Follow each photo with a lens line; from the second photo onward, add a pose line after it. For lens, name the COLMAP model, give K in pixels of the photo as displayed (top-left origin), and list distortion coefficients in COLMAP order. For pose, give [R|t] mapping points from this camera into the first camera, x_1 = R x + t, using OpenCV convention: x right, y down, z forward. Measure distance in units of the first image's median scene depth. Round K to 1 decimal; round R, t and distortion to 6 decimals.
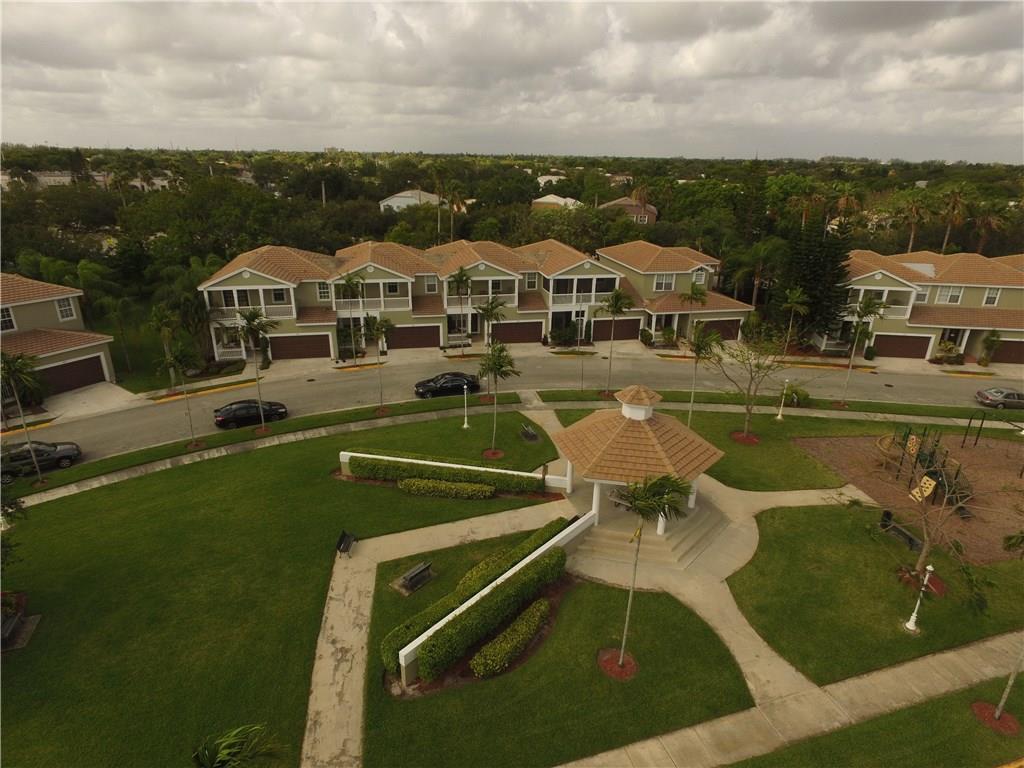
lens RADIAL K [[598.4, 0, 511.8], [0, 598.4, 384.3], [0, 0, 1]] dist [-0.013134, 0.012506]
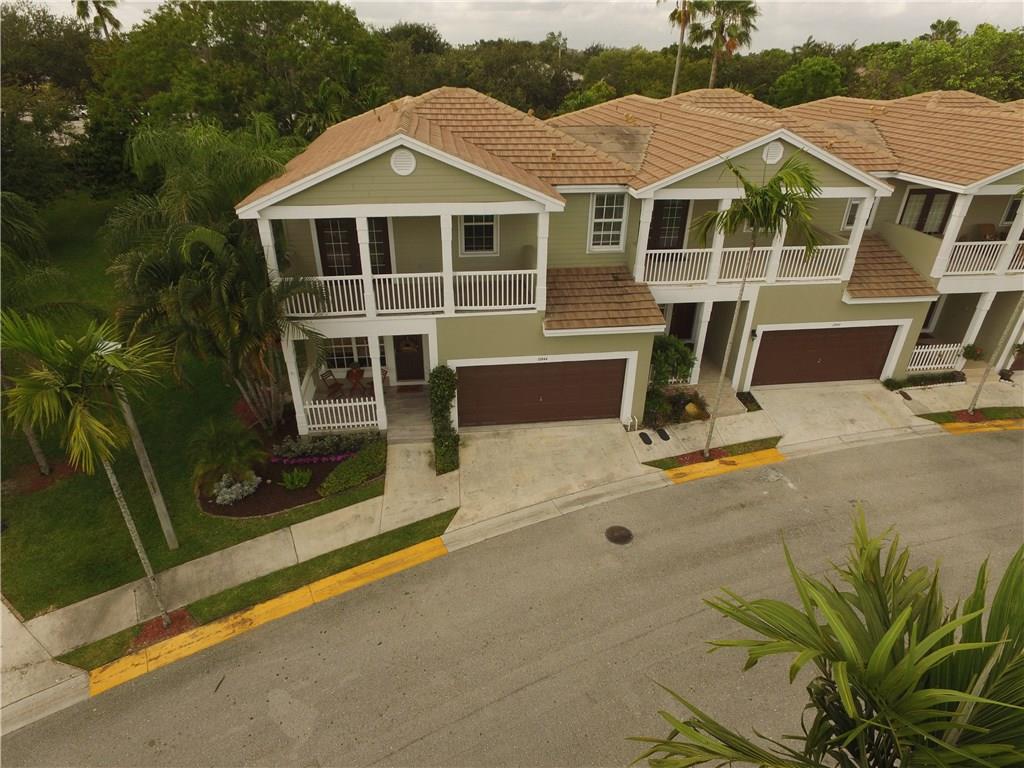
lens RADIAL K [[598.4, 0, 510.0], [0, 598.4, 383.7], [0, 0, 1]] dist [-0.013134, 0.012506]
pose [[0.997200, 0.034459, -0.066363, -0.356421], [-0.025026, 0.990108, 0.138059, -0.115659], [0.070463, -0.136011, 0.988198, 0.681108]]
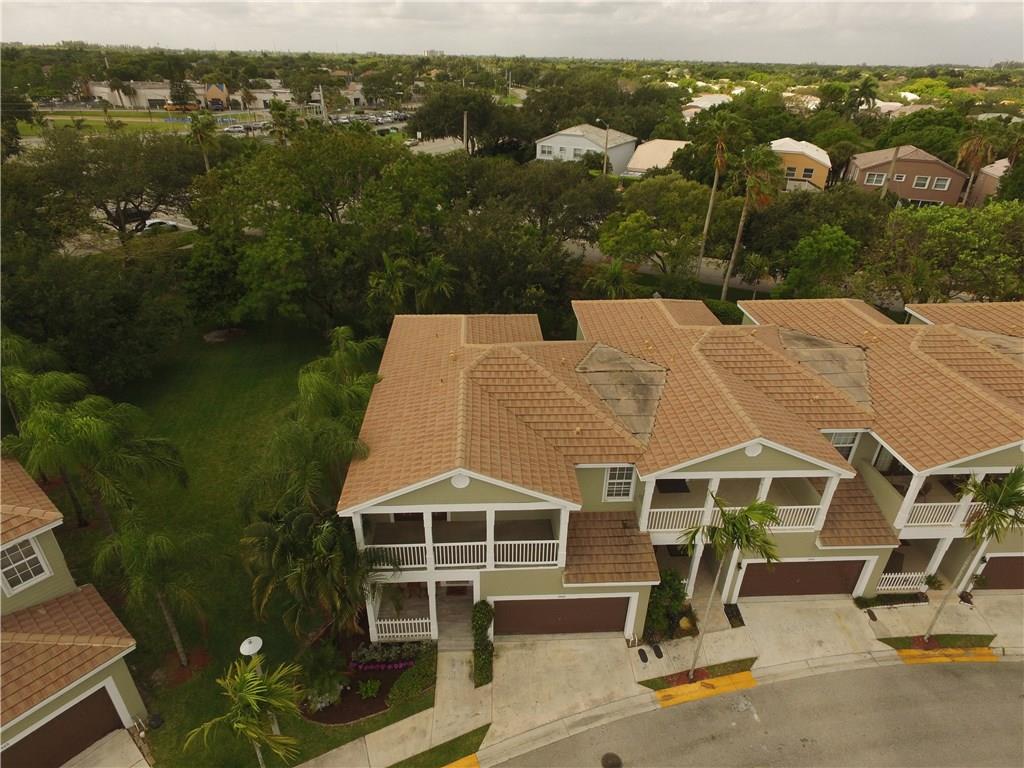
lens RADIAL K [[598.4, 0, 509.3], [0, 598.4, 382.9], [0, 0, 1]] dist [-0.013134, 0.012506]
pose [[0.987785, 0.078071, -0.134854, -0.352422], [-0.059722, 0.989027, 0.135126, -0.285221], [0.143924, -0.125422, 0.981609, 0.613625]]
